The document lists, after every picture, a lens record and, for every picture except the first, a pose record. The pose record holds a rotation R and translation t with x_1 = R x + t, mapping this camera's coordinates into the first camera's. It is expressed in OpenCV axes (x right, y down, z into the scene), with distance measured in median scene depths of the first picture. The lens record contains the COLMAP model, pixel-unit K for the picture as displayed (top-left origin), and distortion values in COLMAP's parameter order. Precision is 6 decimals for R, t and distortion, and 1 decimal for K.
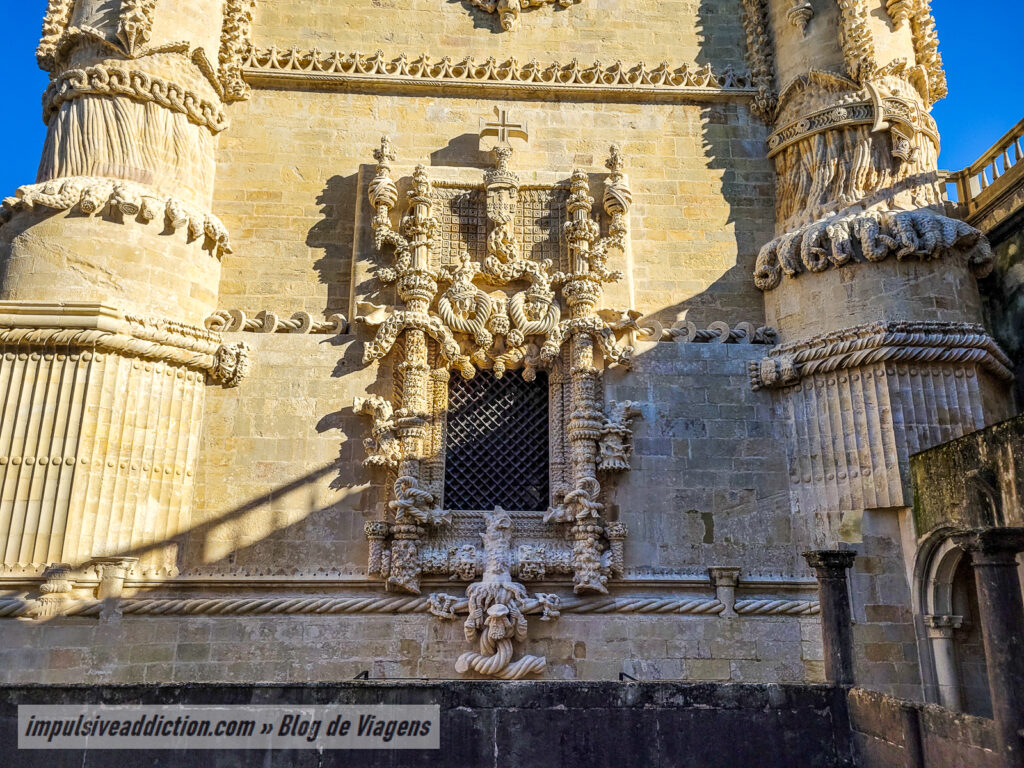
lens RADIAL K [[777.6, 0, 517.0], [0, 777.6, 385.1], [0, 0, 1]] dist [0.068955, -0.083916]
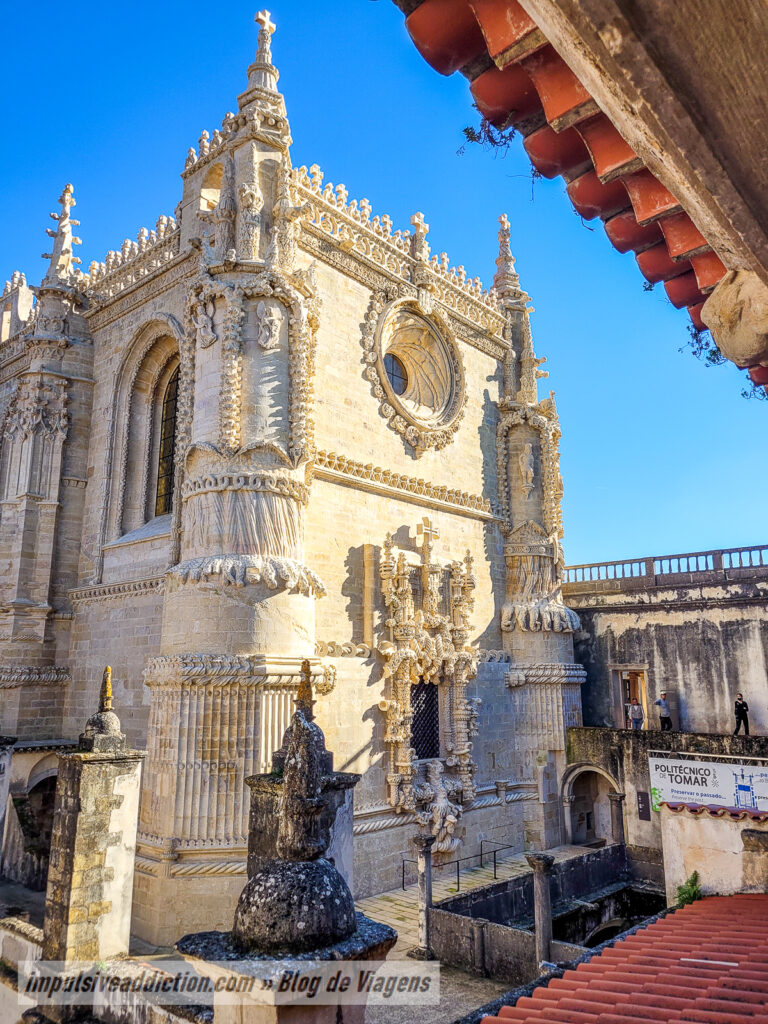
lens RADIAL K [[777.6, 0, 384.0], [0, 777.6, 512.0], [0, 0, 1]] dist [0.068955, -0.083916]
pose [[0.698048, 0.144982, 0.701219, -1.414743], [-0.187515, 0.982125, -0.016393, -0.351071], [-0.691062, -0.120046, 0.712757, -0.171029]]
